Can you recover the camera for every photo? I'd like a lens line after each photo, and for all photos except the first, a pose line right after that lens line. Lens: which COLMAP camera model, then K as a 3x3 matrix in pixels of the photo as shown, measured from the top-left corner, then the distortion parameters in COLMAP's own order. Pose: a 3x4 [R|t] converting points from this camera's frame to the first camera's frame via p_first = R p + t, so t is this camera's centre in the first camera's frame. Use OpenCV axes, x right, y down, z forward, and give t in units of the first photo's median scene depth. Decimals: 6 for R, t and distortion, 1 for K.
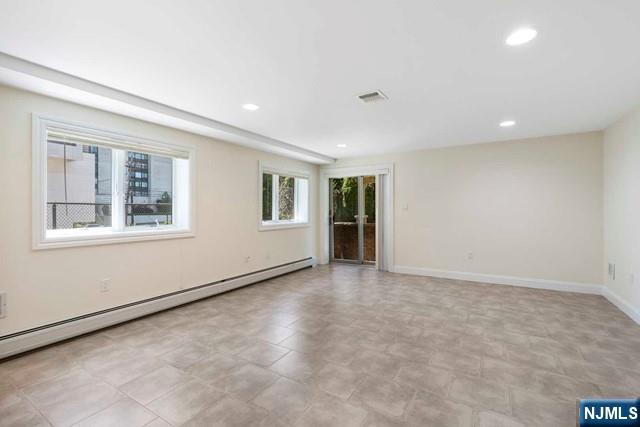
lens RADIAL K [[292.9, 0, 323.7], [0, 292.9, 210.6], [0, 0, 1]] dist [-0.013294, 0.000128]
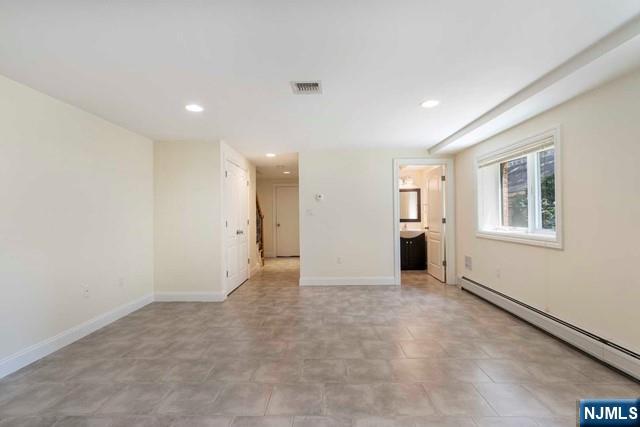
lens RADIAL K [[292.9, 0, 322.7], [0, 292.9, 214.6], [0, 0, 1]] dist [-0.013294, 0.000128]
pose [[-0.868796, 0.012130, -0.495022, 0.602630], [0.013785, 0.999905, 0.000307, -0.008025], [0.494979, -0.006557, -0.868880, 1.915186]]
